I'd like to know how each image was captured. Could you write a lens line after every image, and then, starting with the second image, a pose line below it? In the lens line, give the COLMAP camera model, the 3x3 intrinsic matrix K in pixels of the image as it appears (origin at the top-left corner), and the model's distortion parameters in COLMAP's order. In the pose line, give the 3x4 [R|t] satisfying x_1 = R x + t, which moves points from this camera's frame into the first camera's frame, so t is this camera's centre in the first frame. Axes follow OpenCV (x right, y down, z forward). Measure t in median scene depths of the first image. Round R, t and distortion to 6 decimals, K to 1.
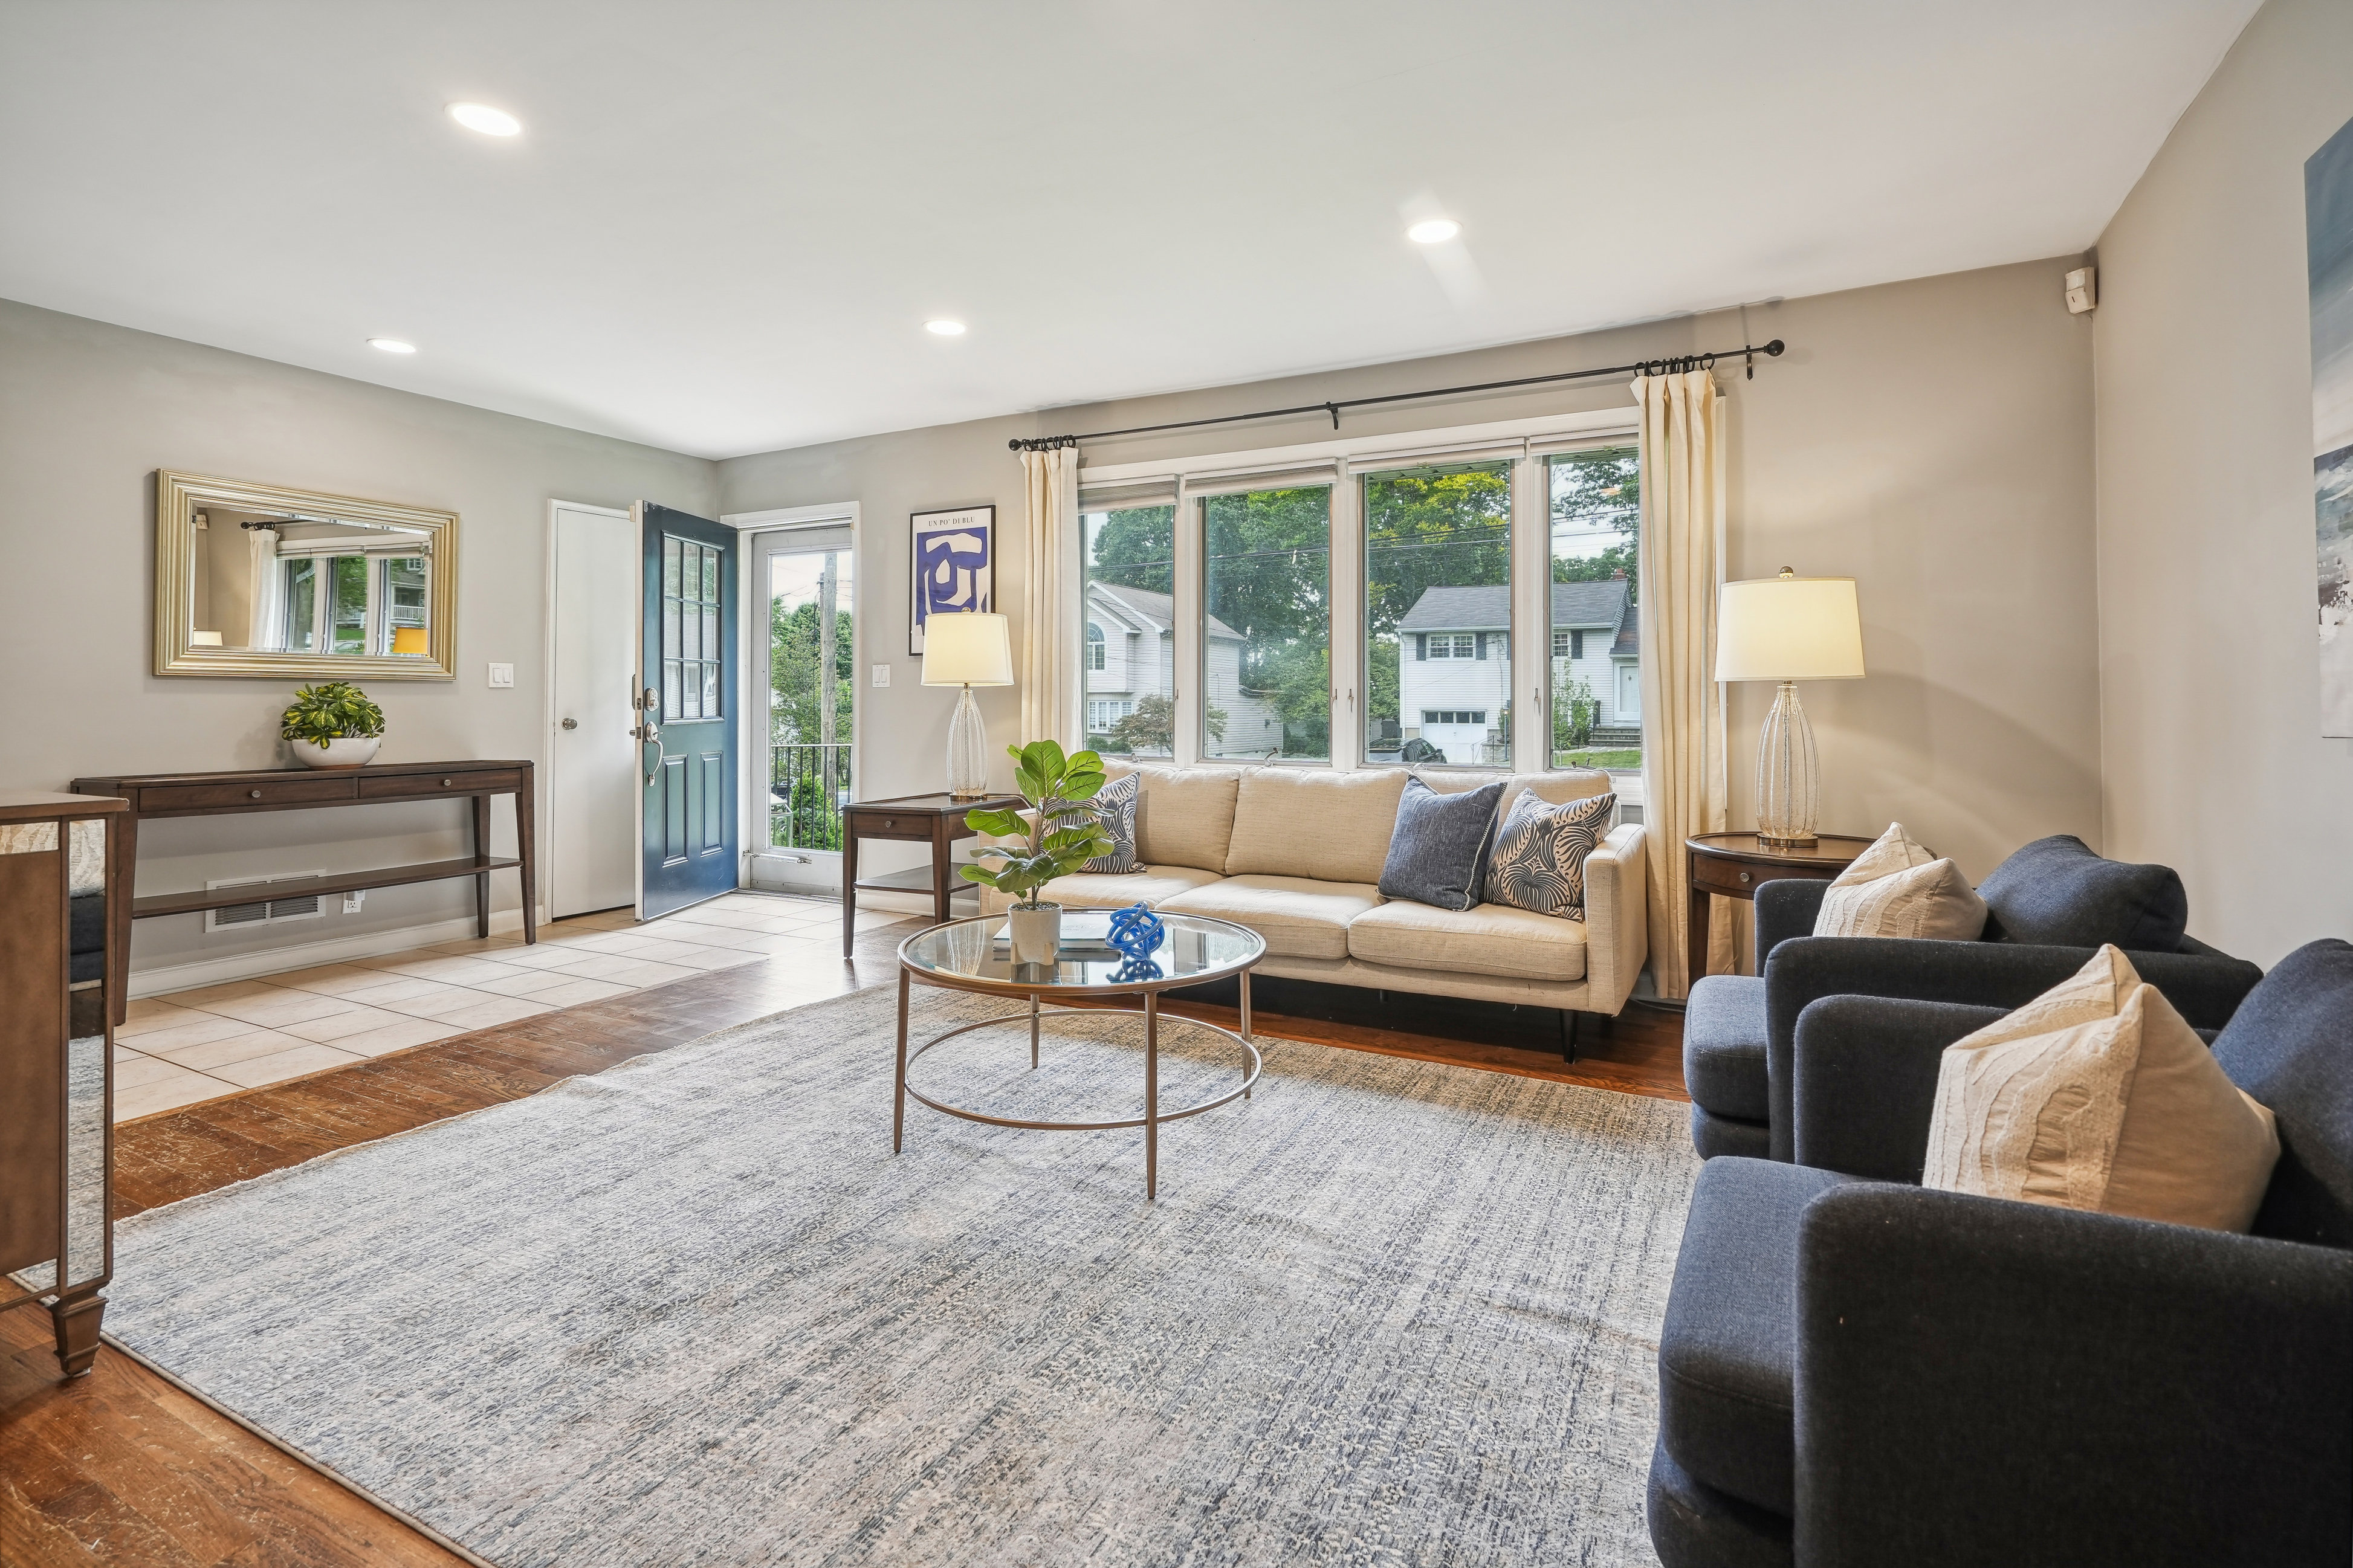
lens RADIAL K [[1108.0, 0, 1188.9], [0, 1108.0, 678.3], [0, 0, 1]] dist [0.000237, 0.000665]
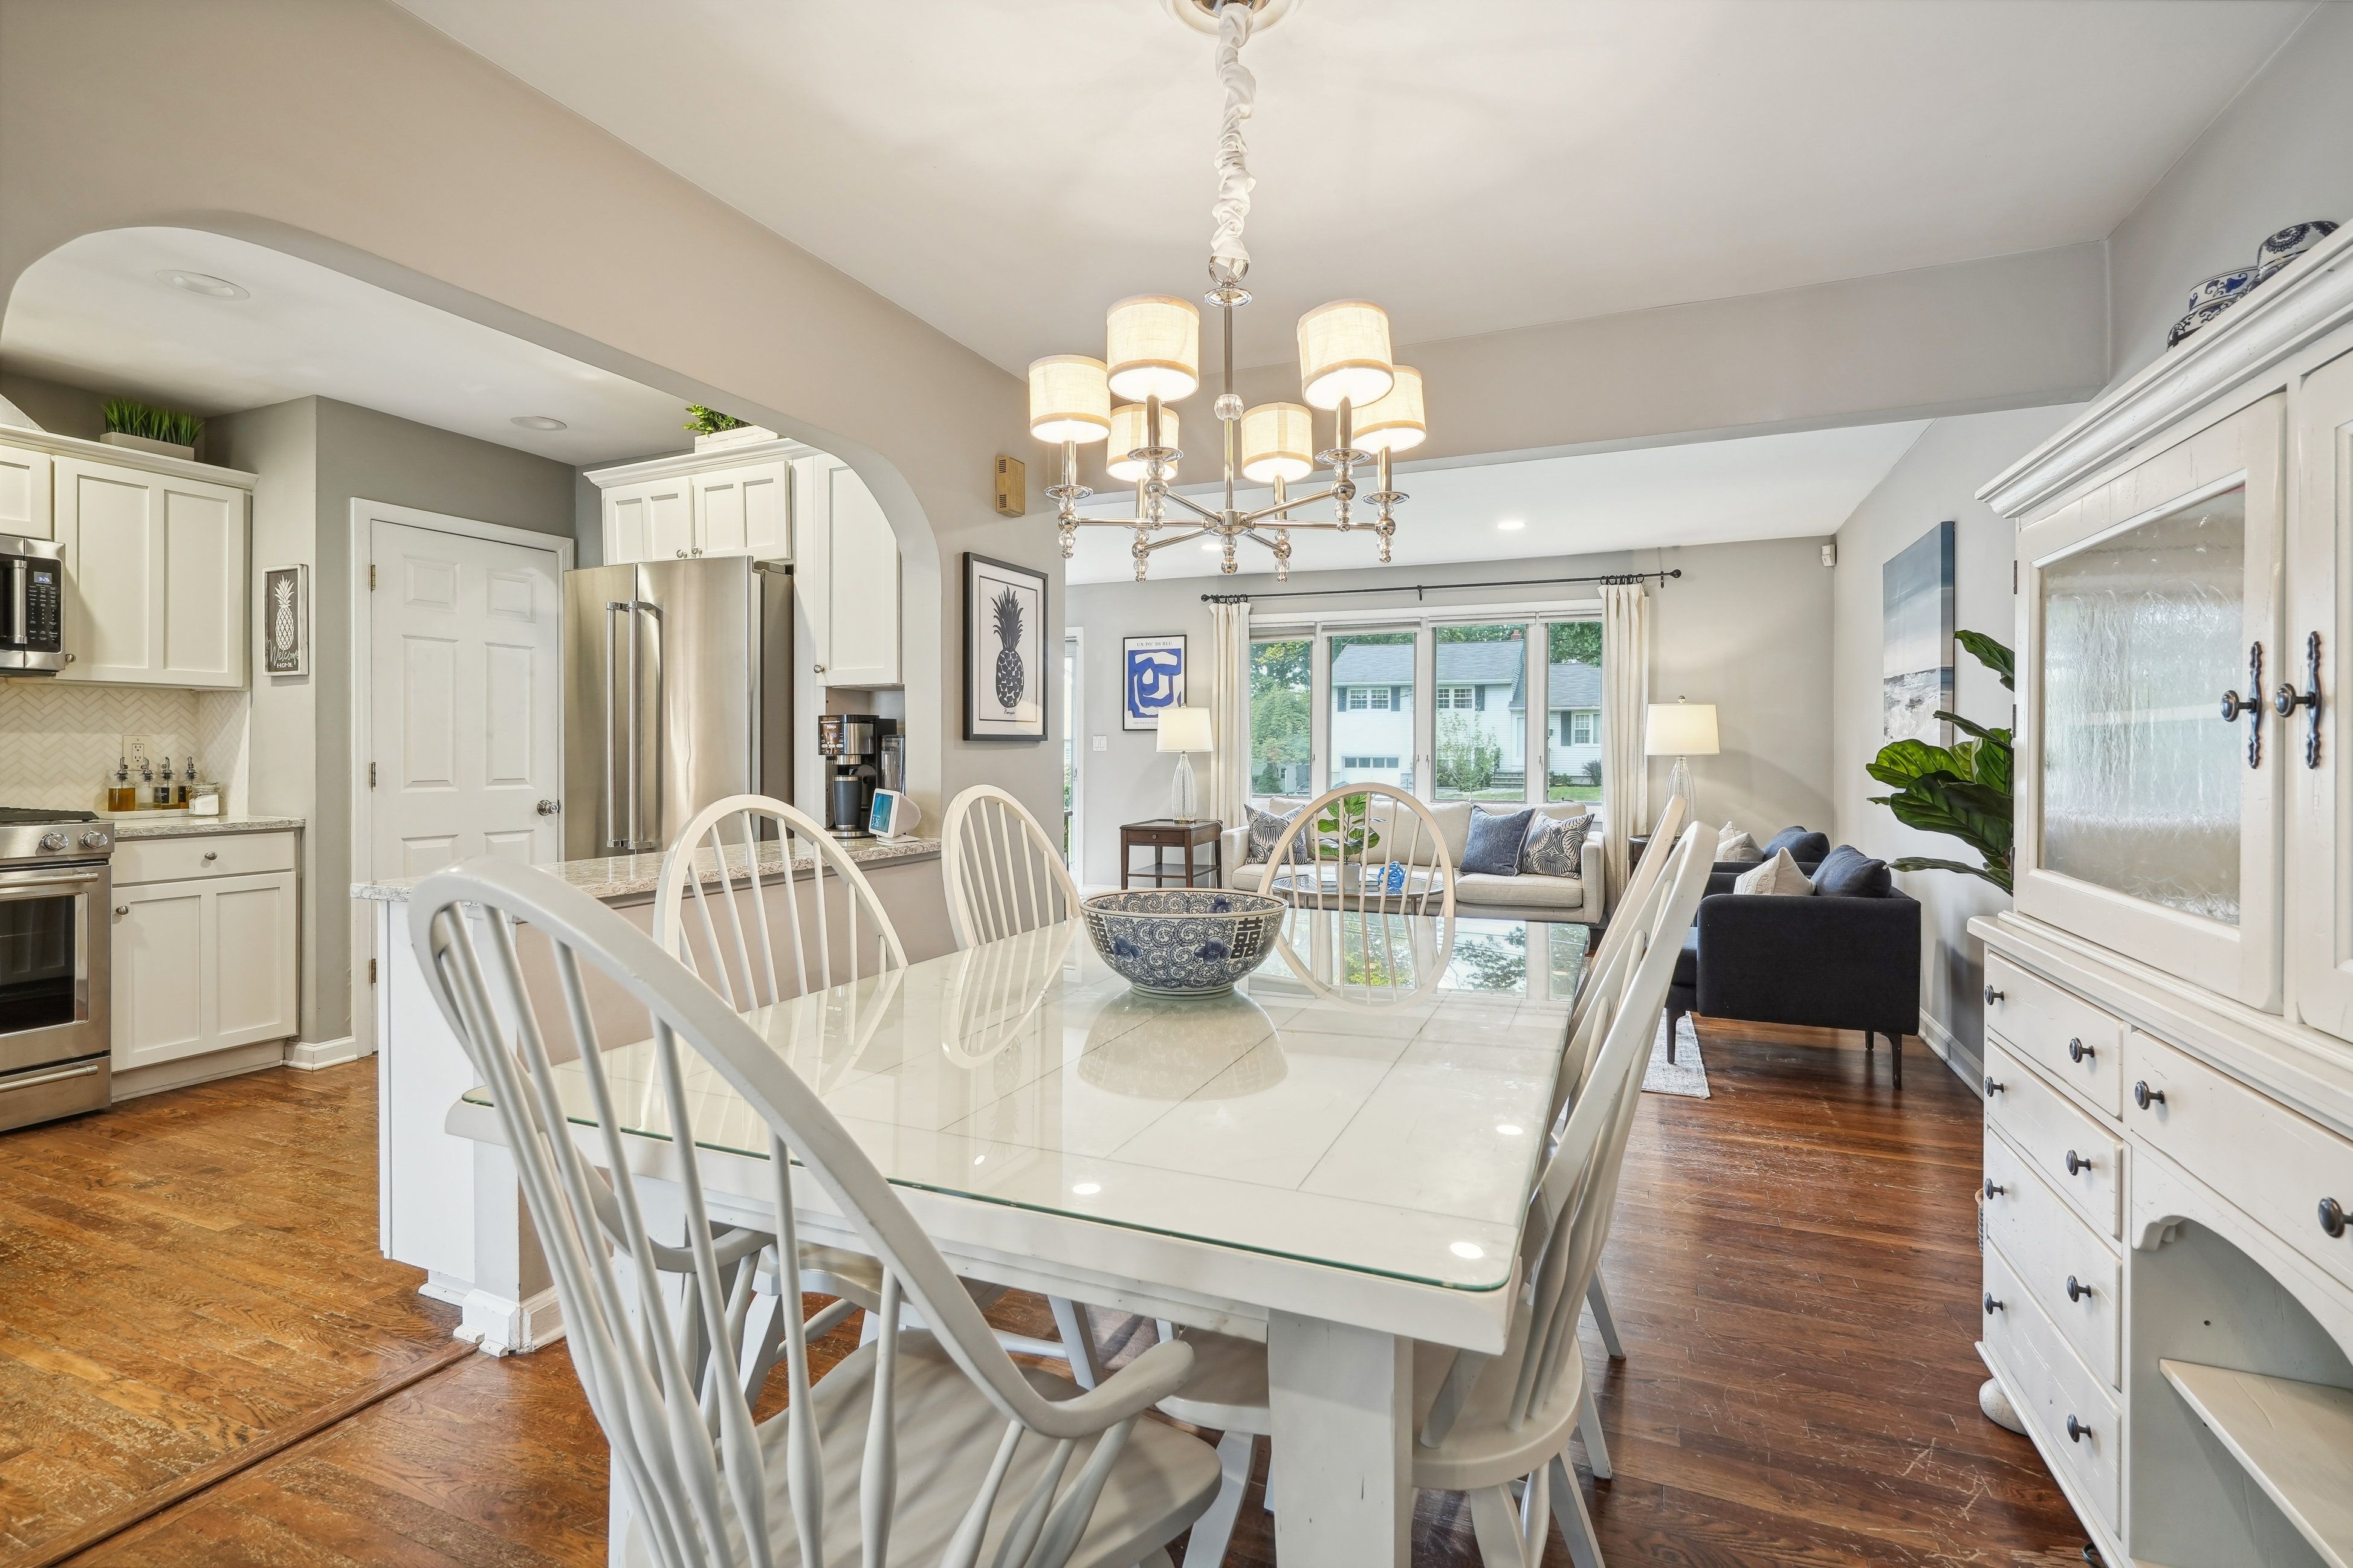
lens RADIAL K [[1081.3, 0, 1172.5], [0, 1081.3, 748.0], [0, 0, 1]] dist [0.001643, 0.000345]
pose [[0.997167, 0.001278, 0.075207, -0.390499], [-0.003057, 0.999718, 0.023549, -0.041713], [-0.075155, -0.023712, 0.996890, -0.653149]]
